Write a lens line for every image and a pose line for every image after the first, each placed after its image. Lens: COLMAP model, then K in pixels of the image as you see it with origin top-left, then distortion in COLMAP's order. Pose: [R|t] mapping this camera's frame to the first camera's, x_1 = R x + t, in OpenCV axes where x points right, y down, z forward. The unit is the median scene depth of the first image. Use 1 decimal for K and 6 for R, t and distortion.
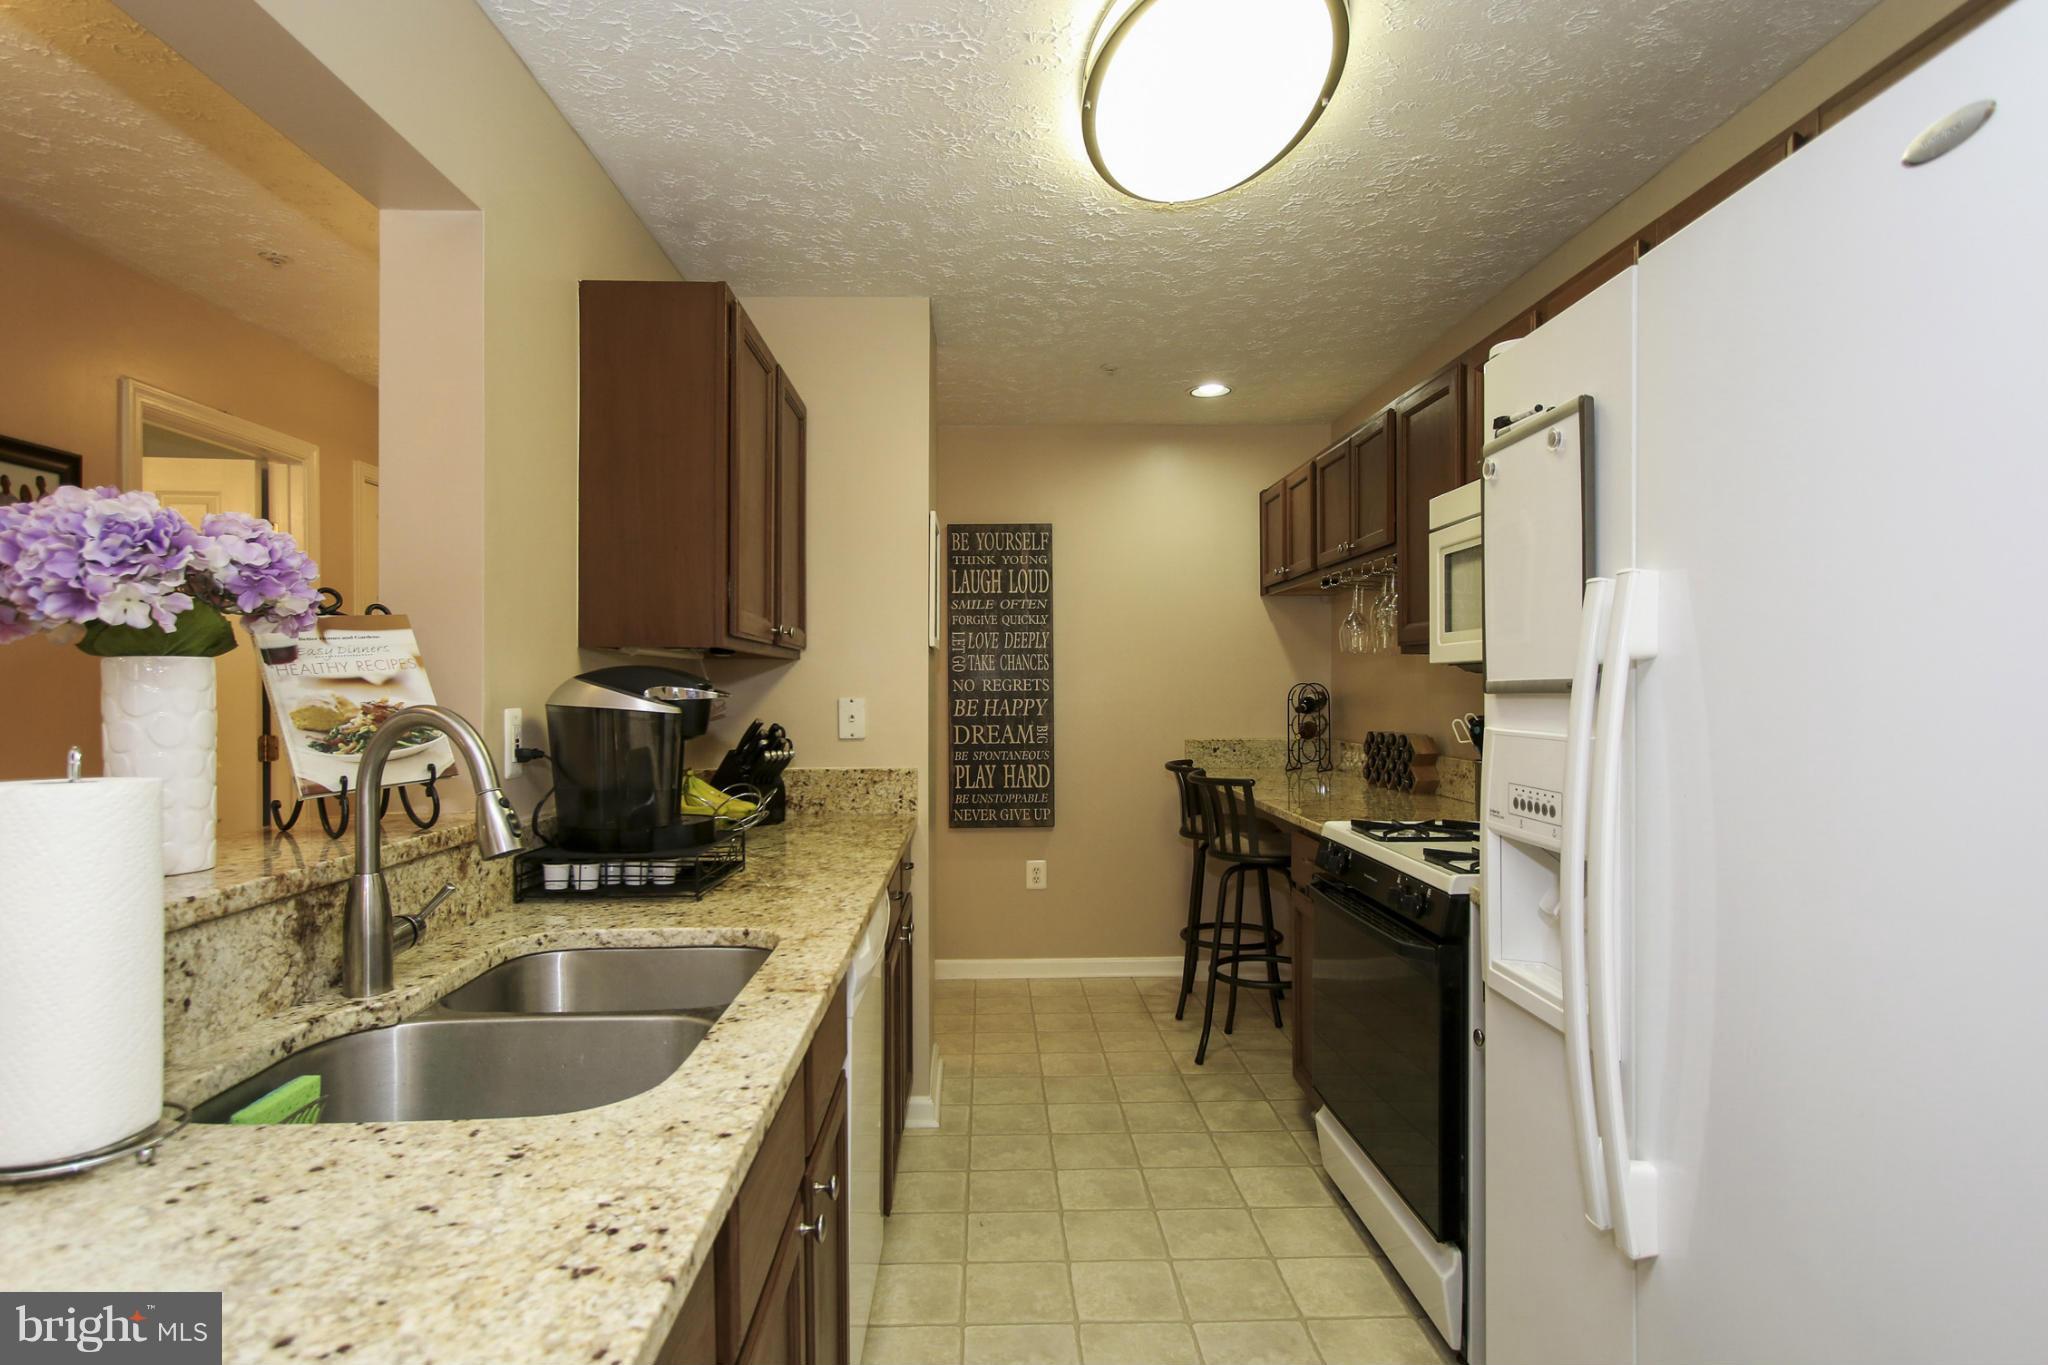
lens RADIAL K [[1078.4, 0, 1017.8], [0, 1078.4, 688.2], [0, 0, 1]] dist [0.005534, 0.000640]
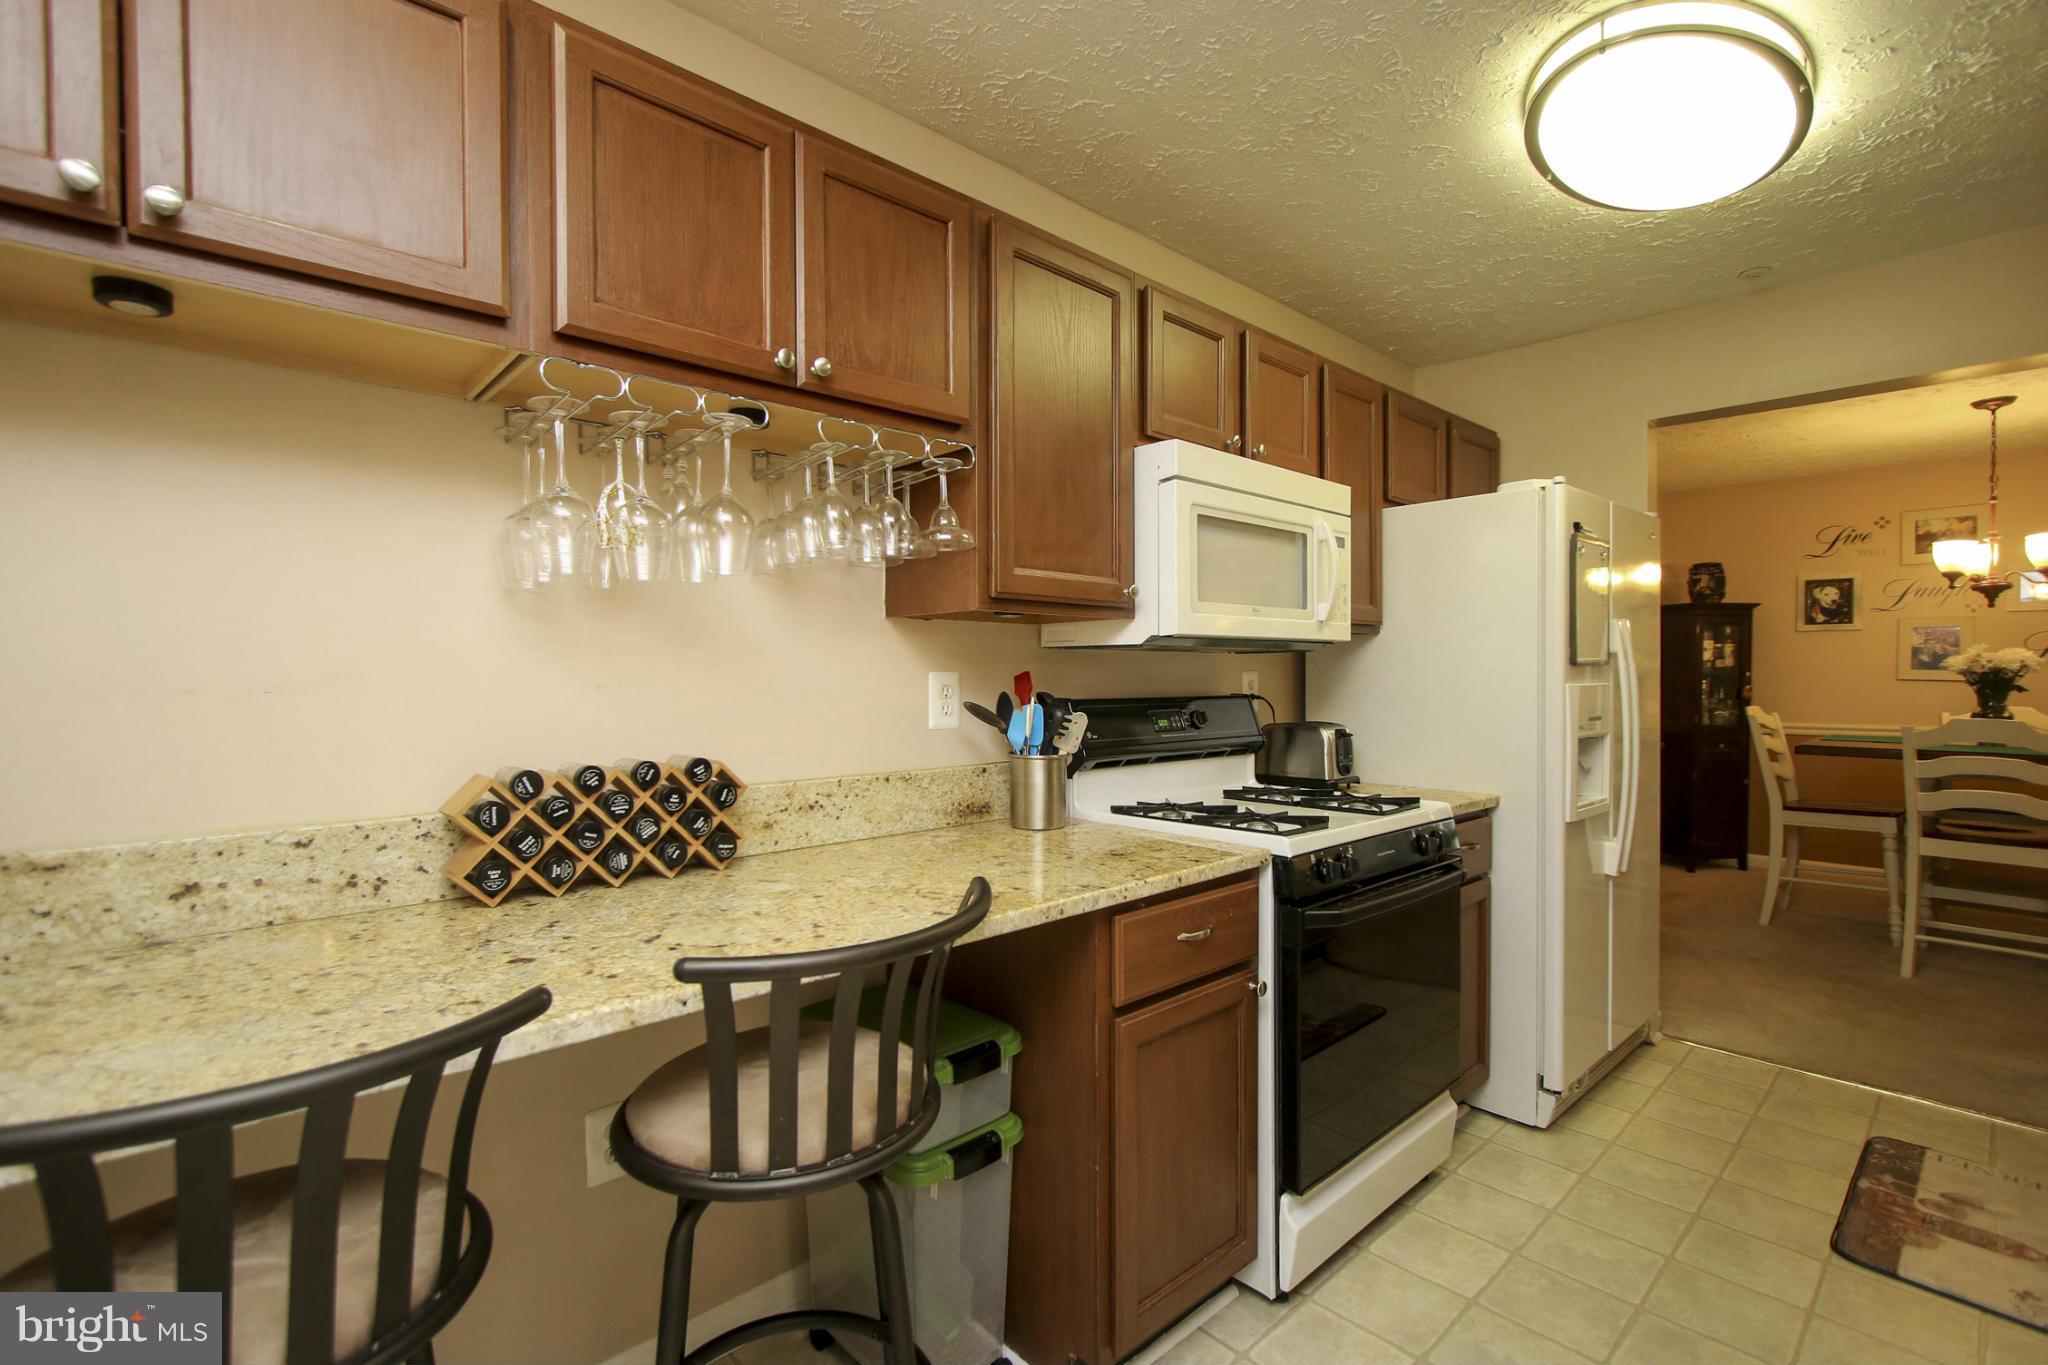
lens RADIAL K [[924.6, 0, 1013.7], [0, 924.6, 688.0], [0, 0, 1]] dist [-0.003678, 0.000834]
pose [[-0.653888, -0.008041, 0.756549, -0.046887], [0.006345, 0.999850, 0.016111, 0.003951], [-0.756565, 0.015335, -0.653739, 0.917962]]
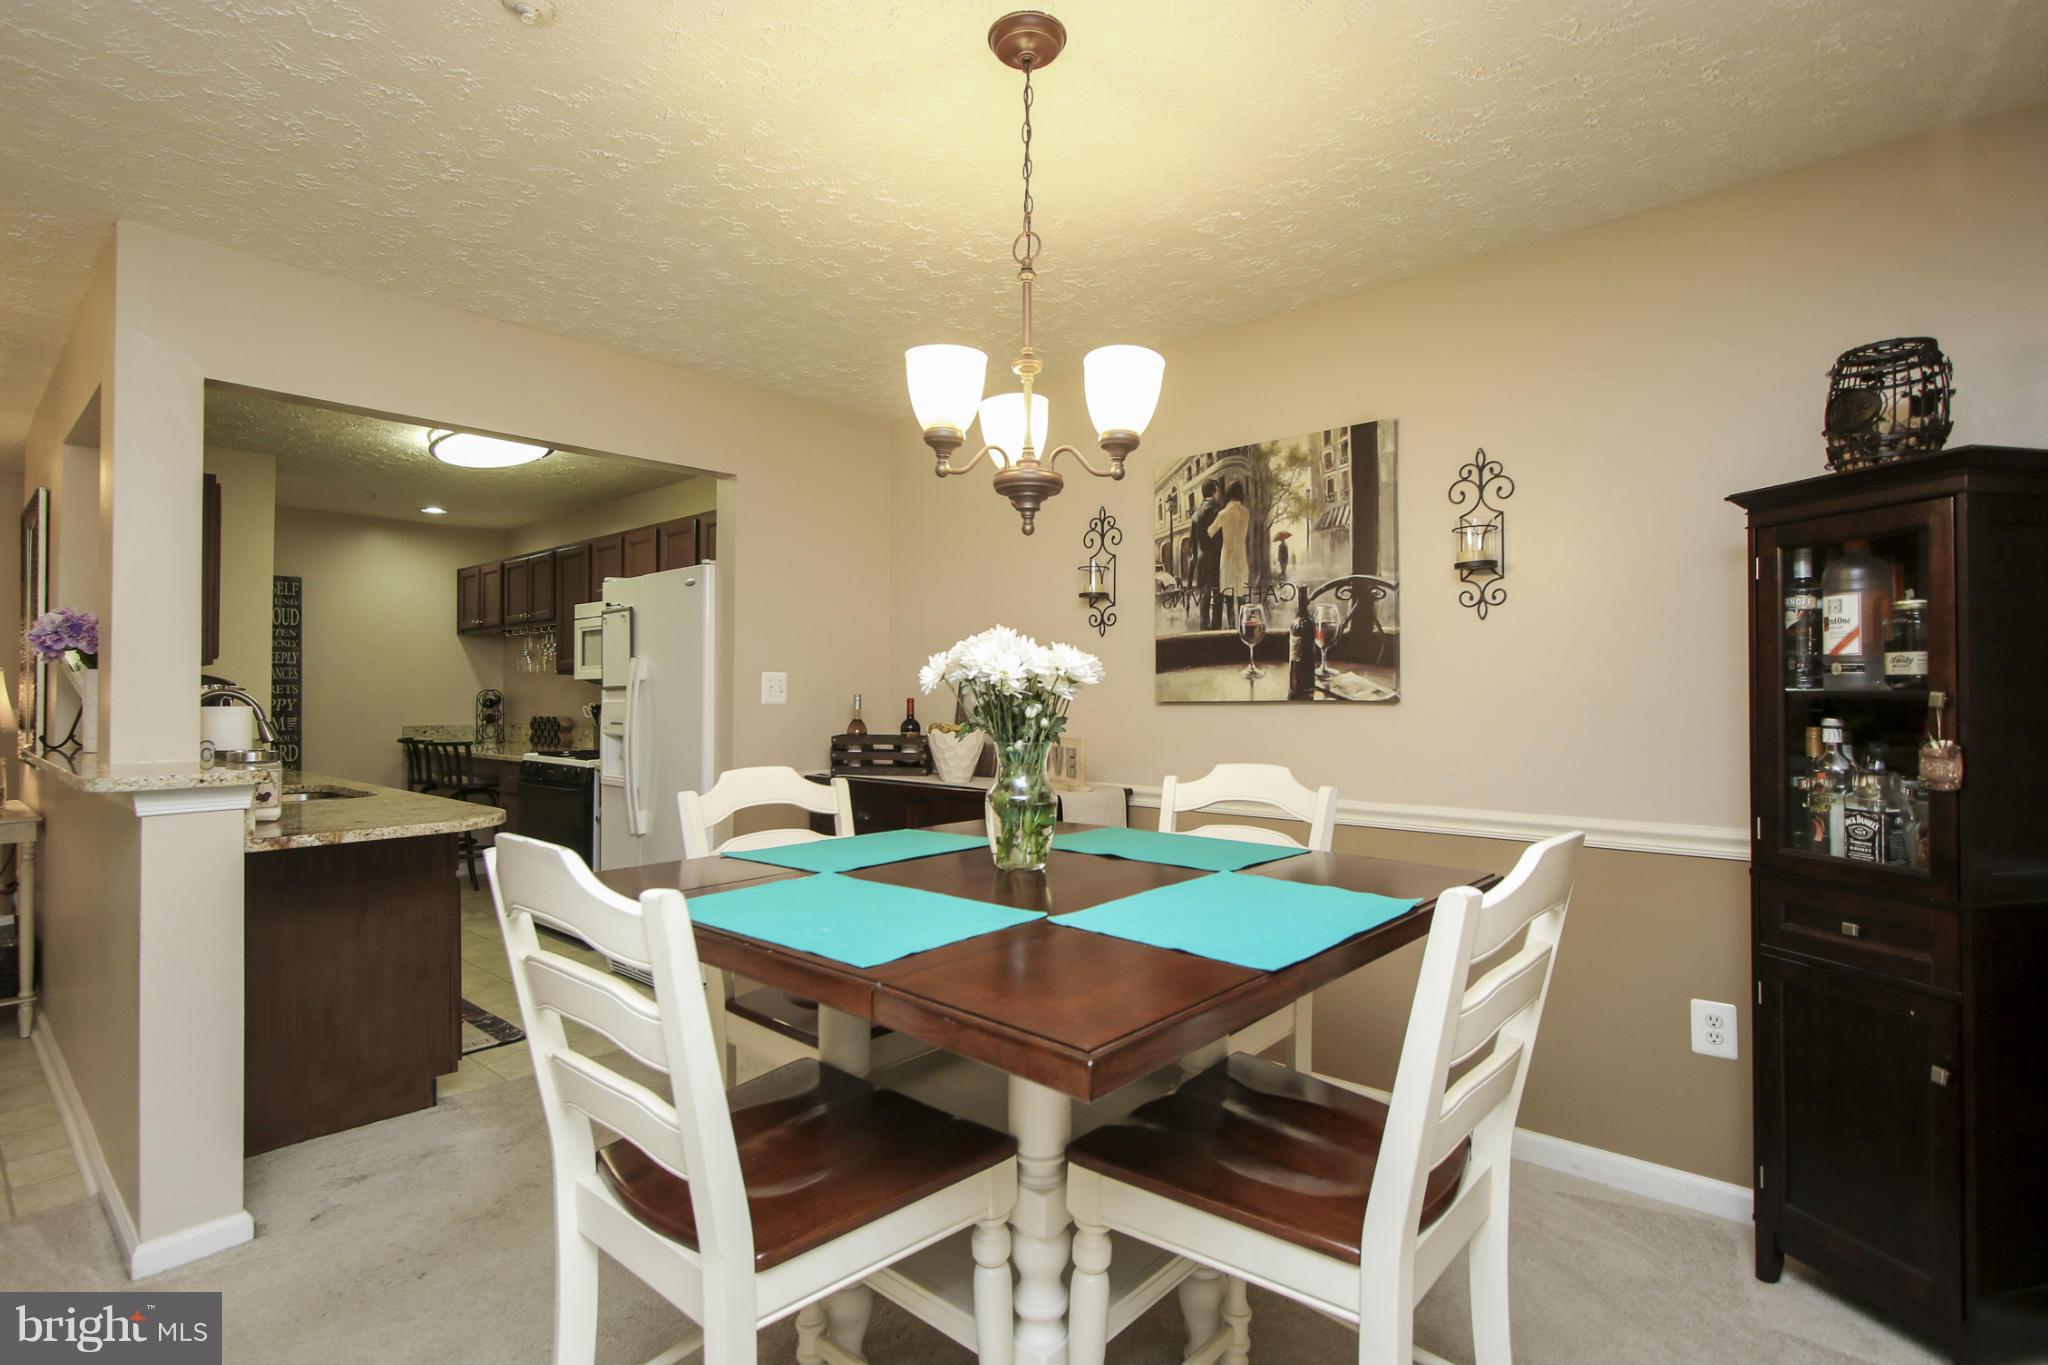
lens RADIAL K [[973.8, 0, 990.1], [0, 973.8, 680.1], [0, 0, 1]] dist [-0.003467, 0.003125]
pose [[0.697082, 0.014570, 0.716843, -0.259260], [-0.000484, 0.999803, -0.019851, 0.010088], [-0.716991, 0.013491, 0.696952, -0.570108]]
